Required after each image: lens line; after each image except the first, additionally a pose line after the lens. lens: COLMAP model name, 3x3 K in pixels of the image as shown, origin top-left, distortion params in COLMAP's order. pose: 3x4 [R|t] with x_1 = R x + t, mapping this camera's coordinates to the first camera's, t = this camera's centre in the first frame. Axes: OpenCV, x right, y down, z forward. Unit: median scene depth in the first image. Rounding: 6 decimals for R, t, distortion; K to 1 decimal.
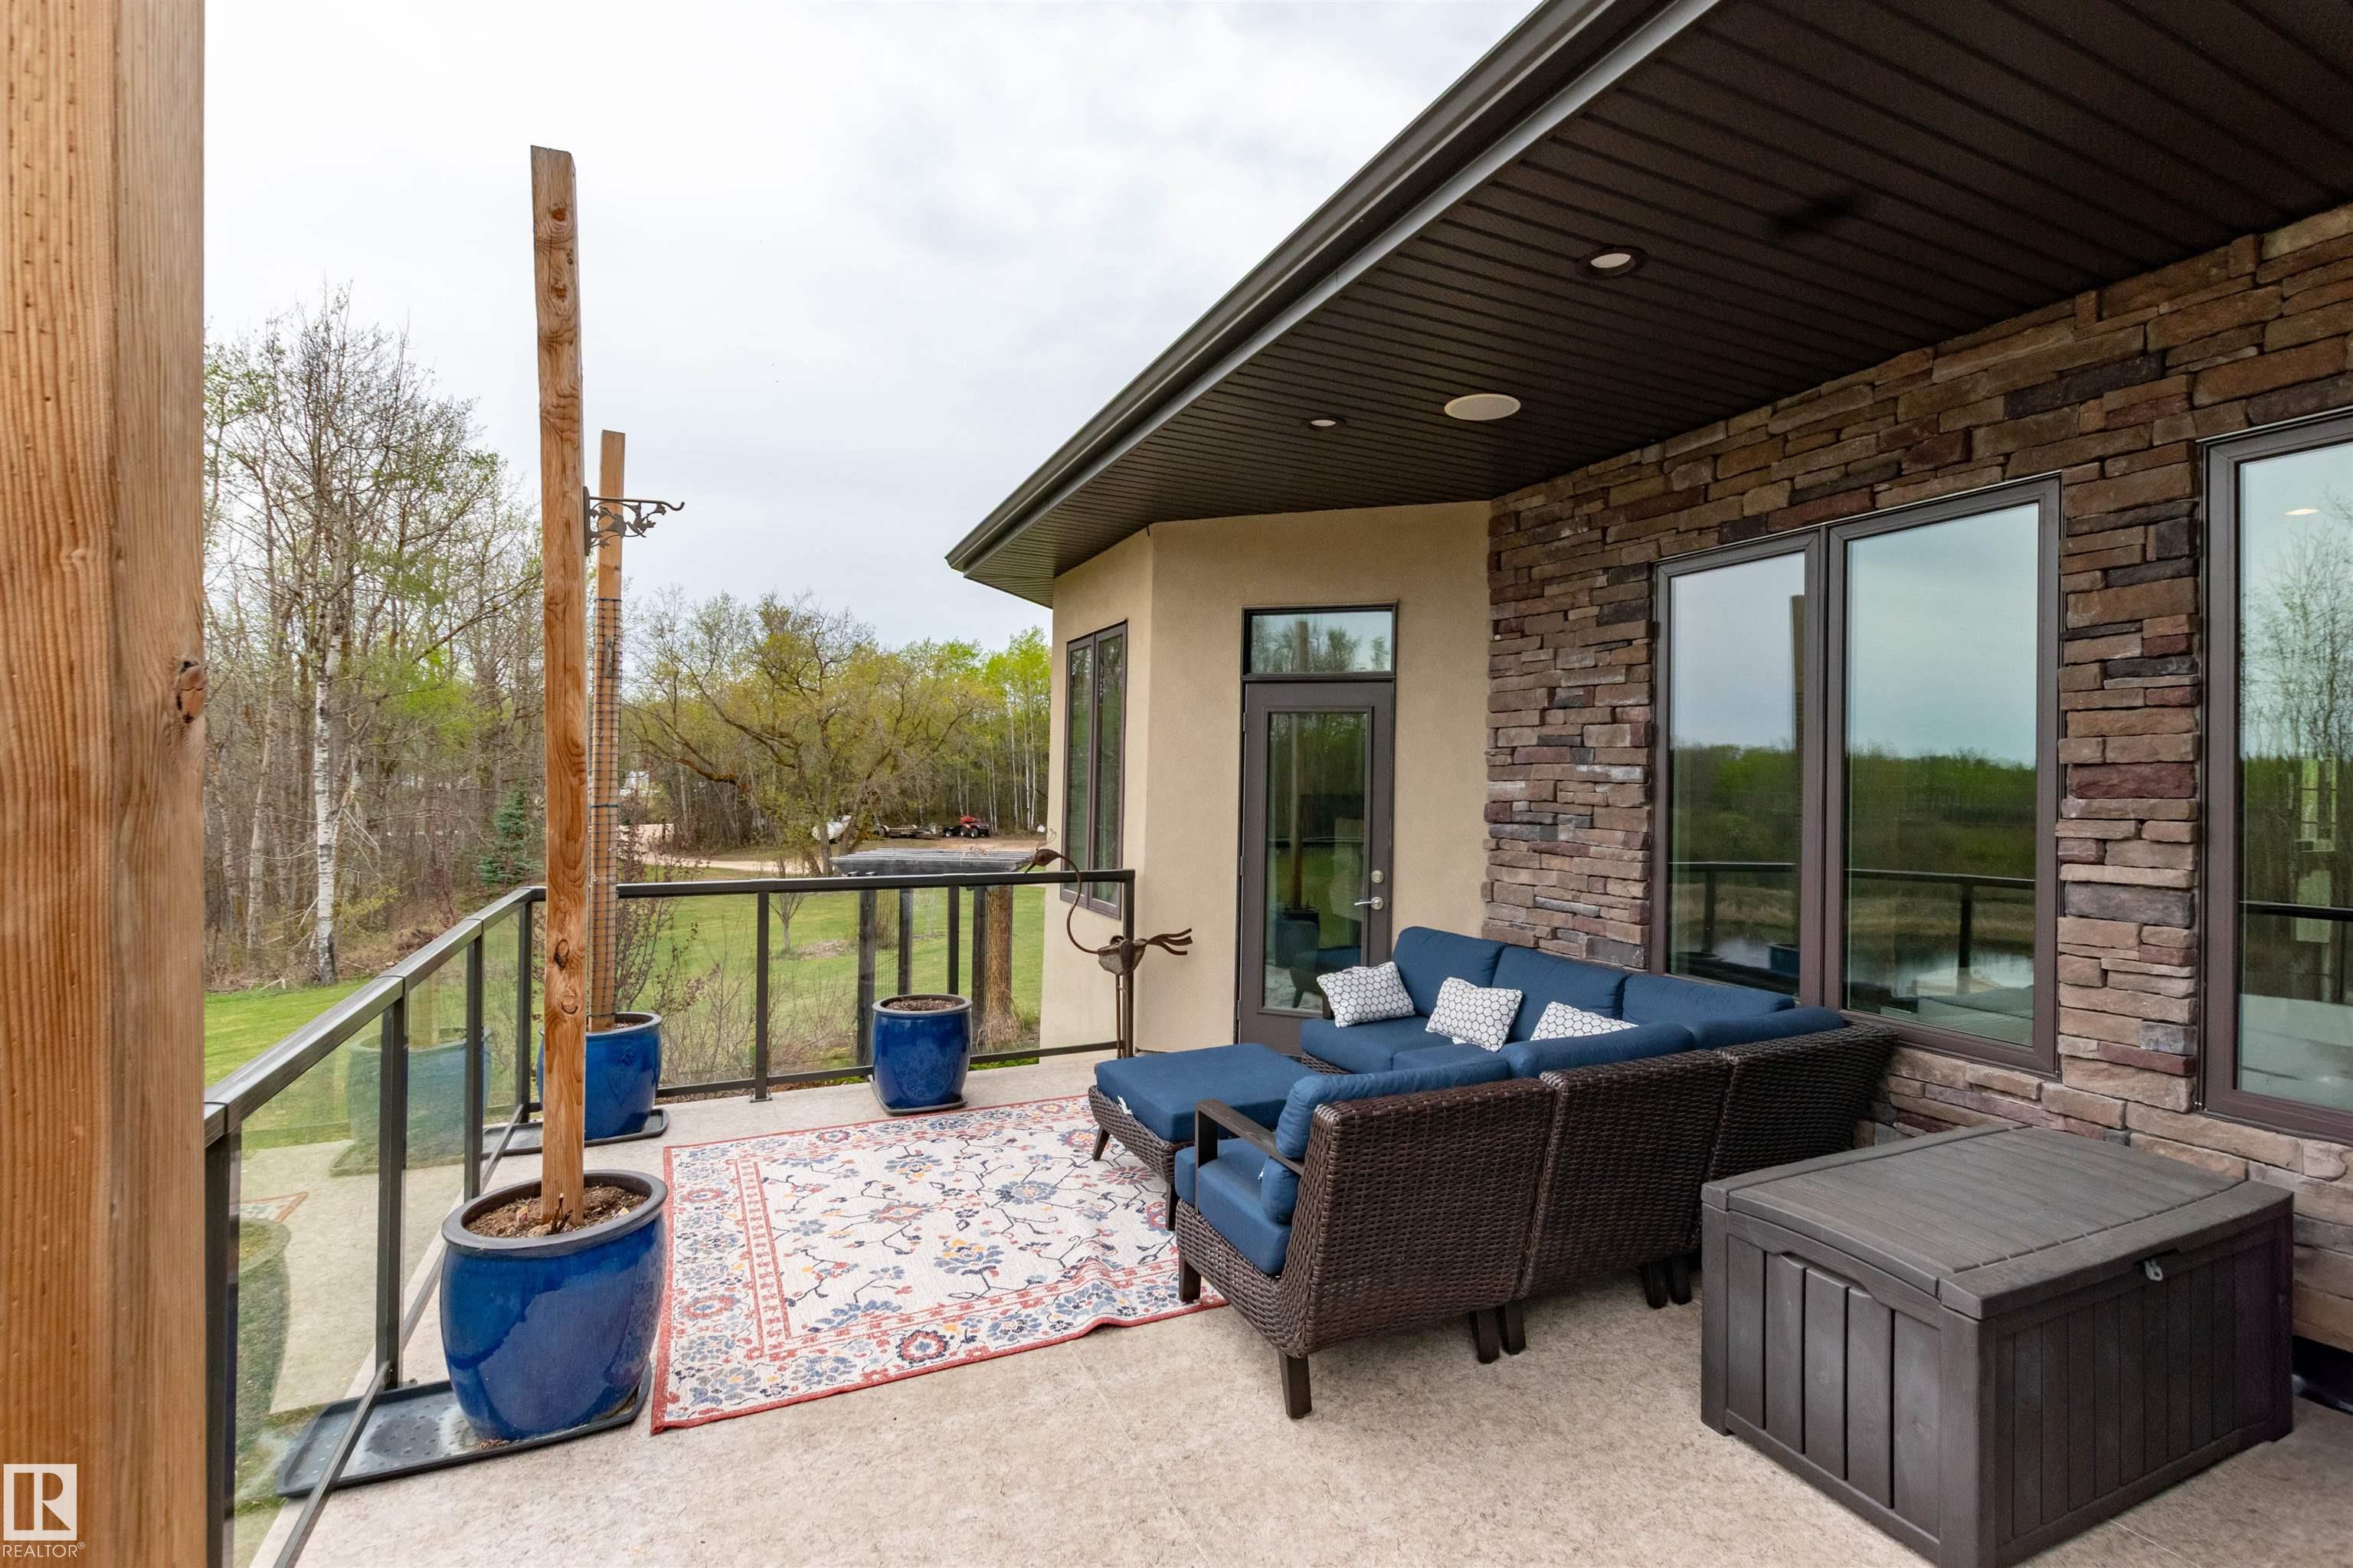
lens RADIAL K [[1046.1, 0, 1174.7], [0, 1046.1, 773.9], [0, 0, 1]] dist [0.002134, -0.001976]
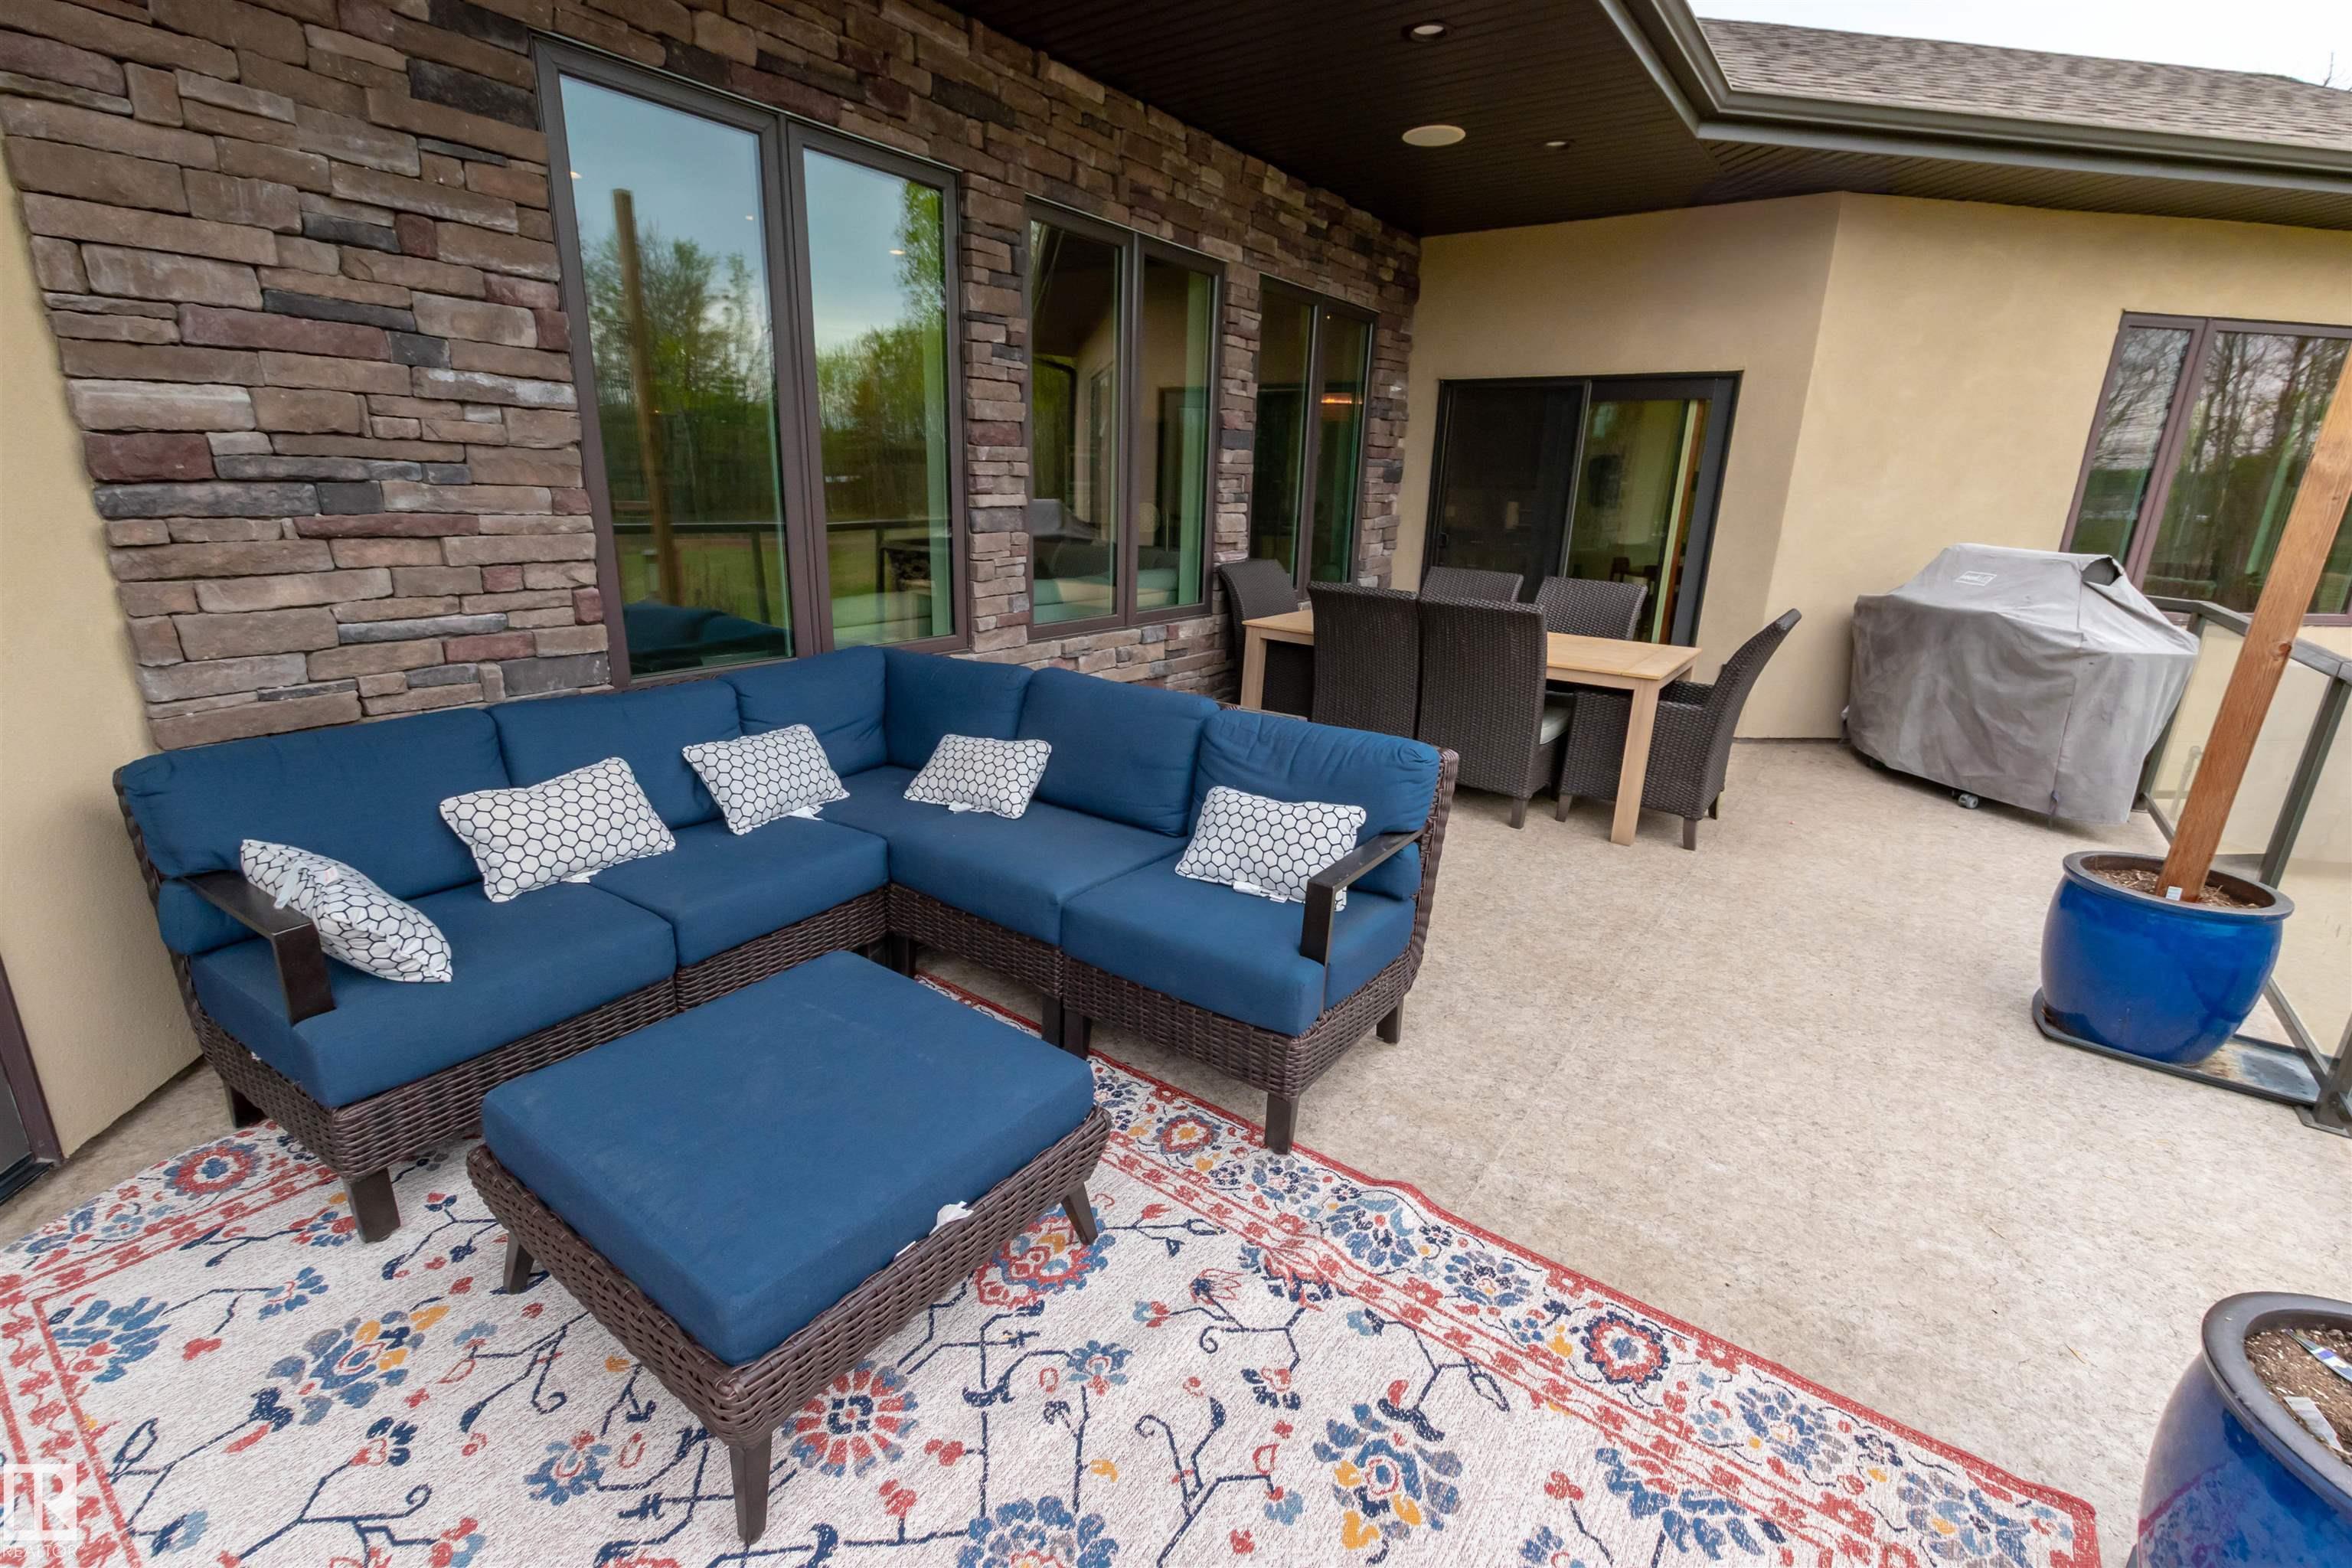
lens RADIAL K [[1045.6, 0, 1167.0], [0, 1045.6, 792.3], [0, 0, 1]] dist [0.002134, -0.001976]
pose [[-0.497274, -0.283272, 0.820046, -0.414029], [-0.046402, 0.952527, 0.300898, 0.025815], [-0.866352, 0.111577, -0.486811, 1.179479]]
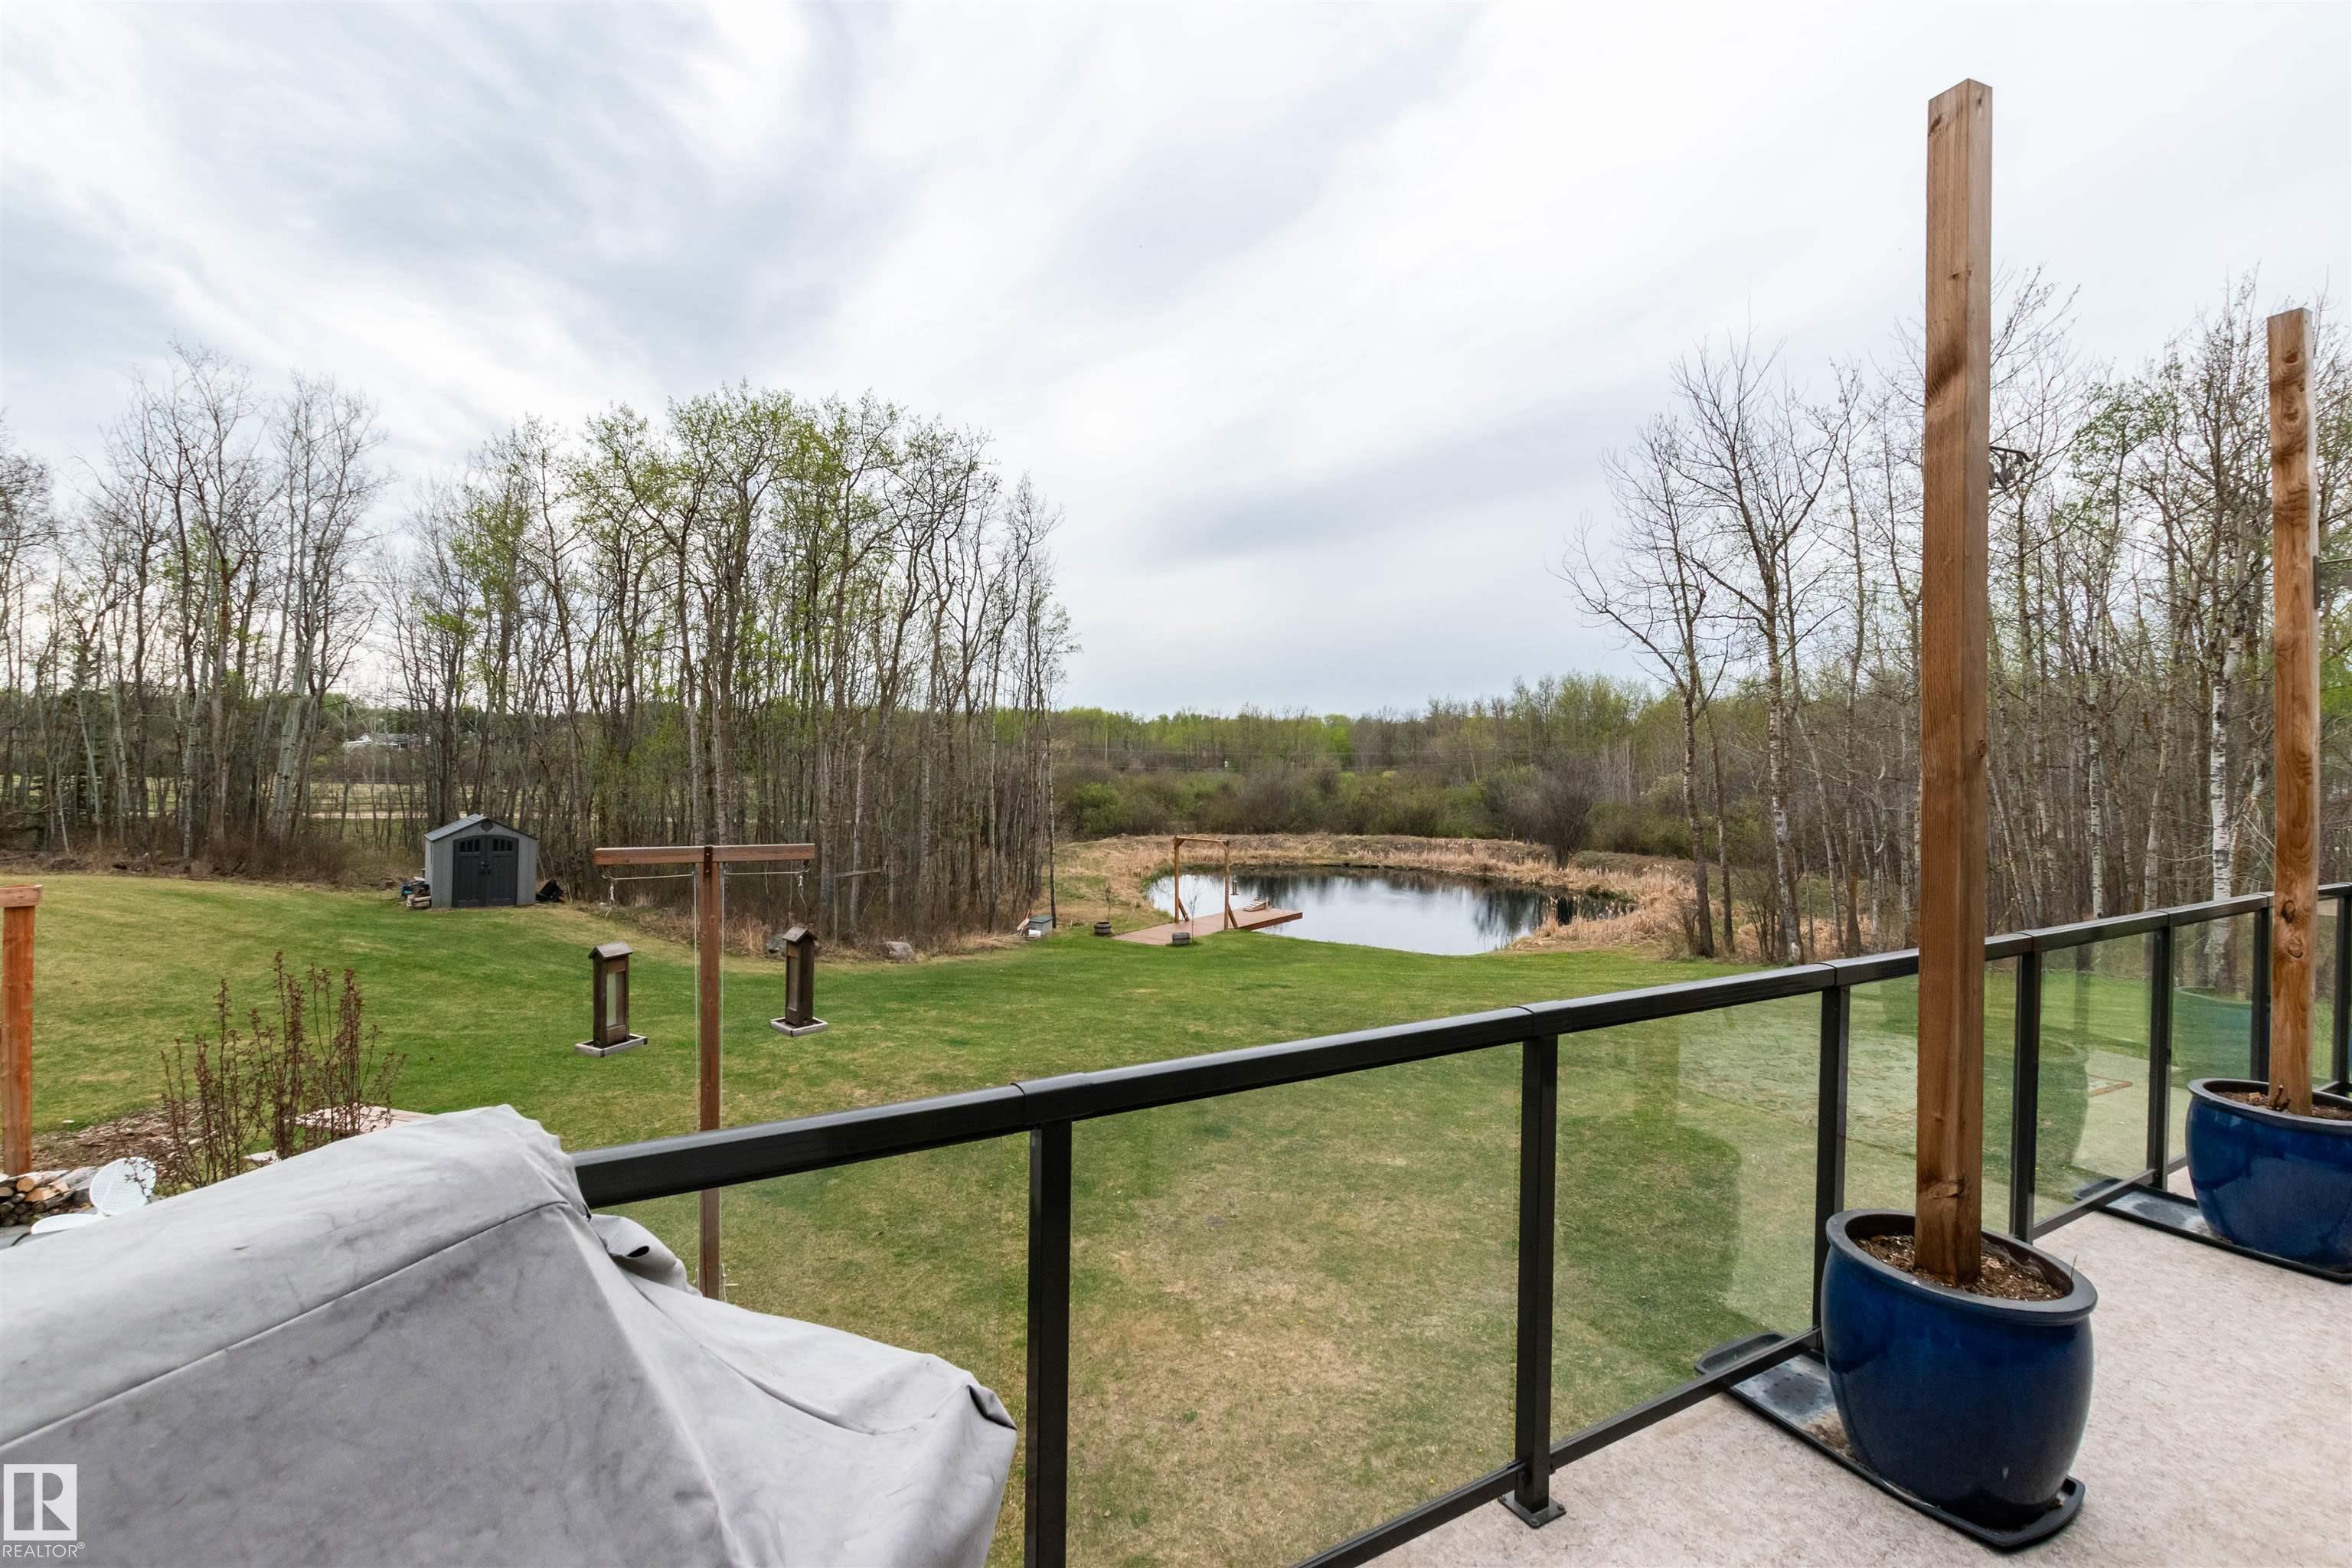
lens RADIAL K [[1045.6, 0, 1180.1], [0, 1045.6, 767.8], [0, 0, 1]] dist [0.002134, -0.001976]
pose [[0.090976, -0.001191, -0.995852, 0.435772], [-0.008920, 0.999958, -0.002011, 0.003198], [0.995813, 0.009066, 0.090961, -0.377709]]
